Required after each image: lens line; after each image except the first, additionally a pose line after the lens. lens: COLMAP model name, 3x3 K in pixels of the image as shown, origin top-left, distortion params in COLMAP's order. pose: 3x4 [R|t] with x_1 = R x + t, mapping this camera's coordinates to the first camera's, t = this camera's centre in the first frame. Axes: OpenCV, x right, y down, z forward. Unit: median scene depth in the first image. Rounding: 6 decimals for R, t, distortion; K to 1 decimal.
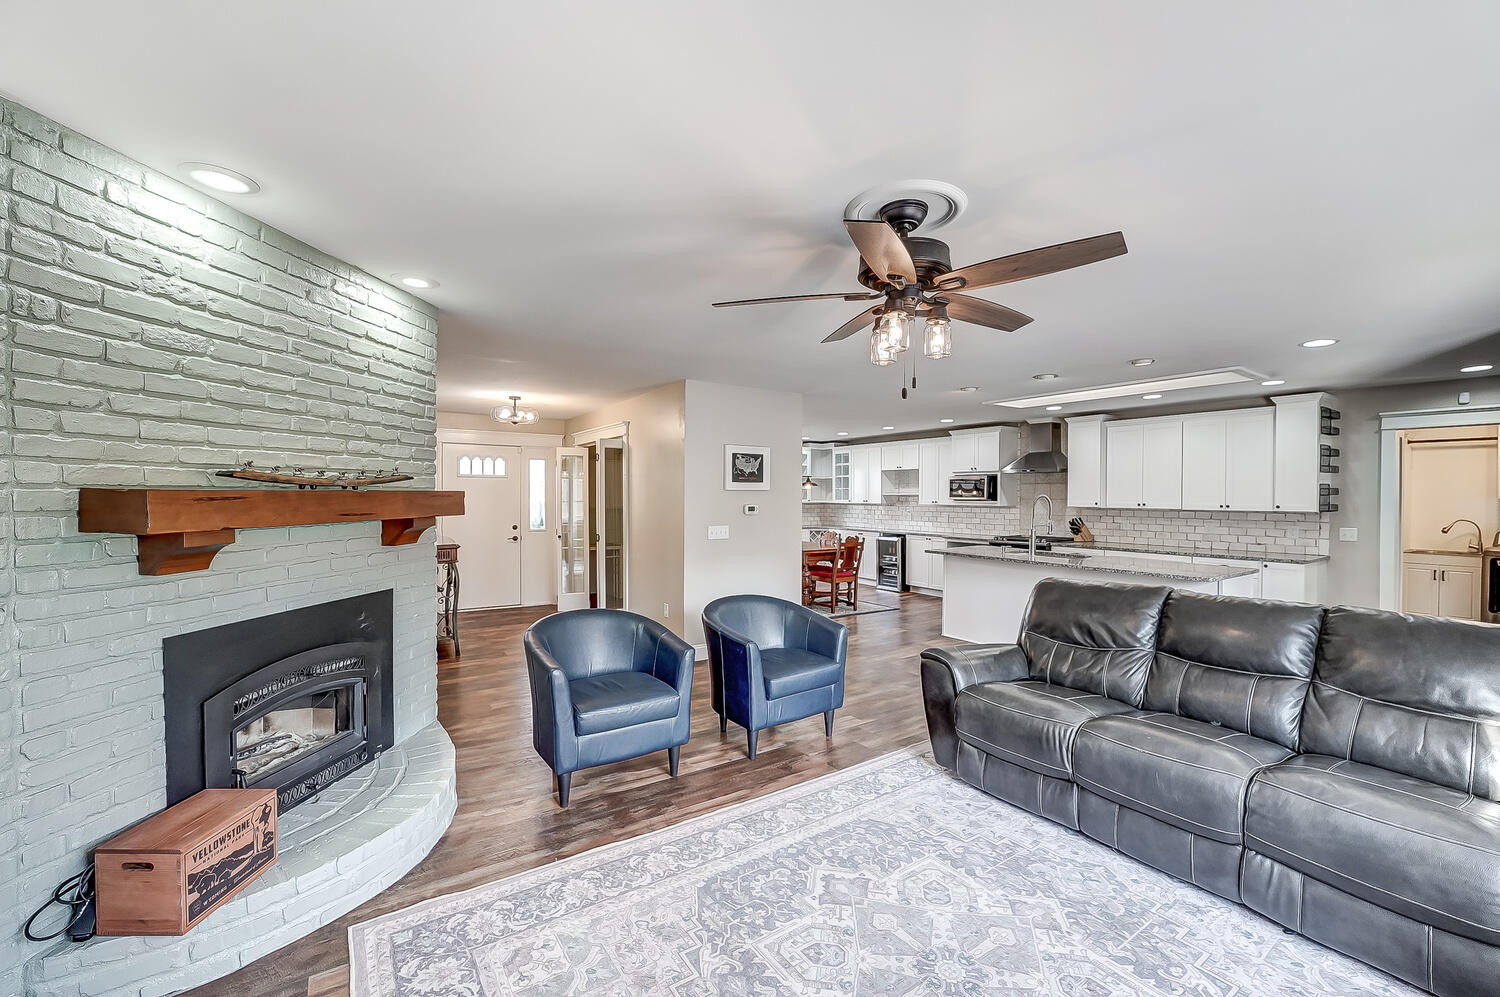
lens RADIAL K [[613.1, 0, 753.1], [0, 613.1, 492.0], [0, 0, 1]] dist [-0.029926, 0.000001]
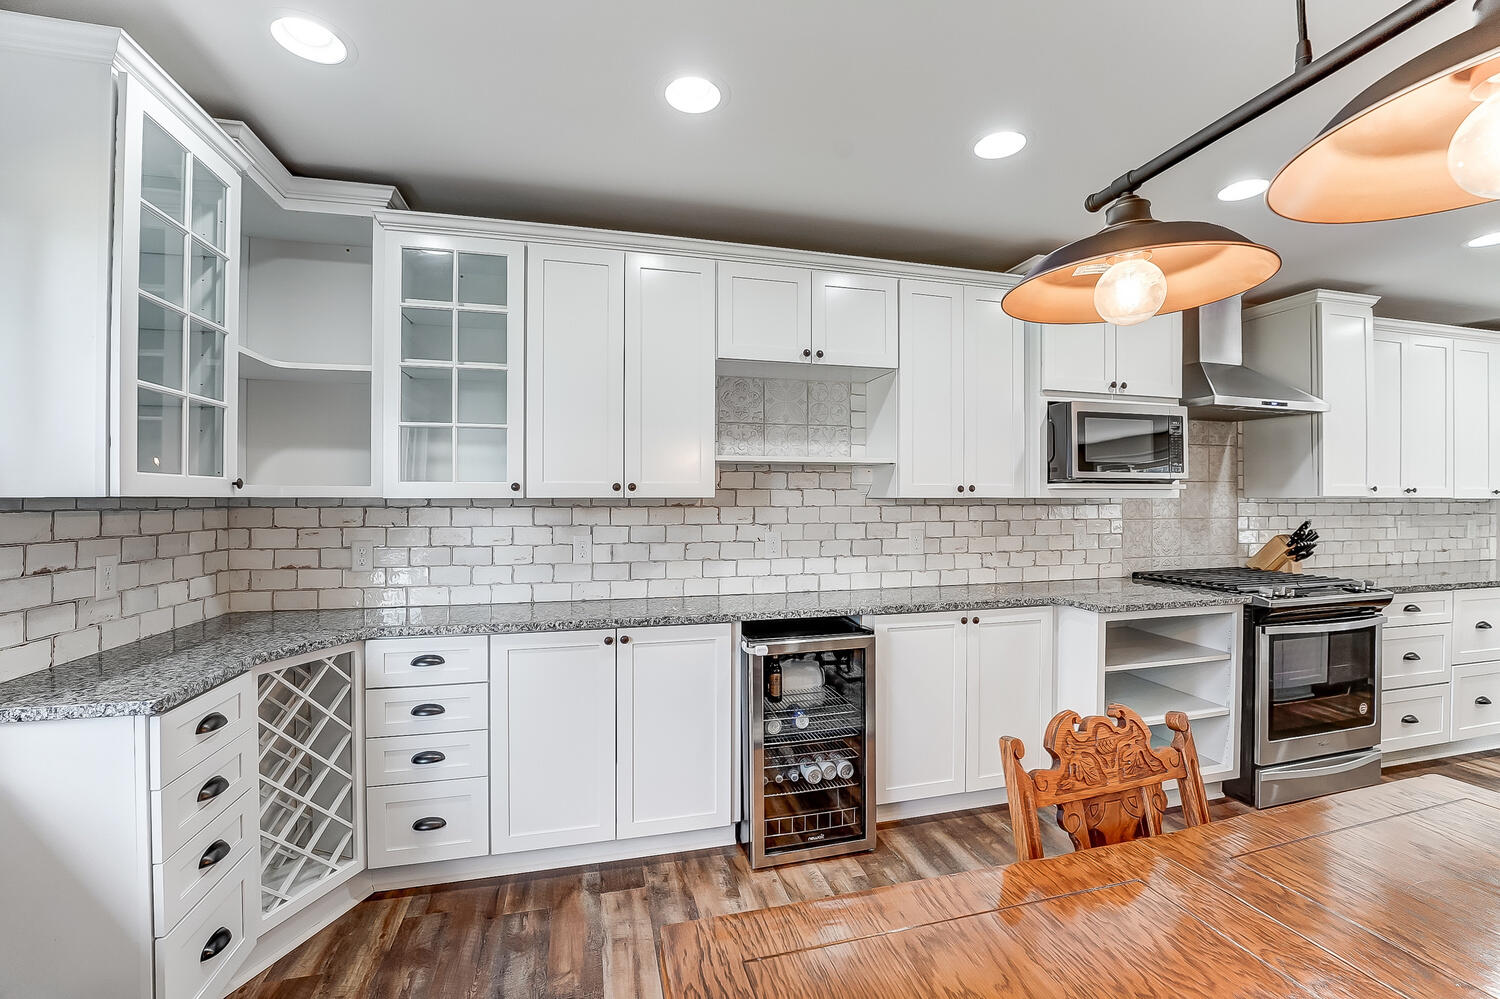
lens RADIAL K [[613.1, 0, 753.1], [0, 613.1, 493.0], [0, 0, 1]] dist [-0.029926, 0.000001]
pose [[0.346907, 0.000067, 0.937900, -0.006612], [-0.005072, 0.999986, 0.001804, 0.016121], [-0.937886, -0.005383, 0.346902, 0.892582]]
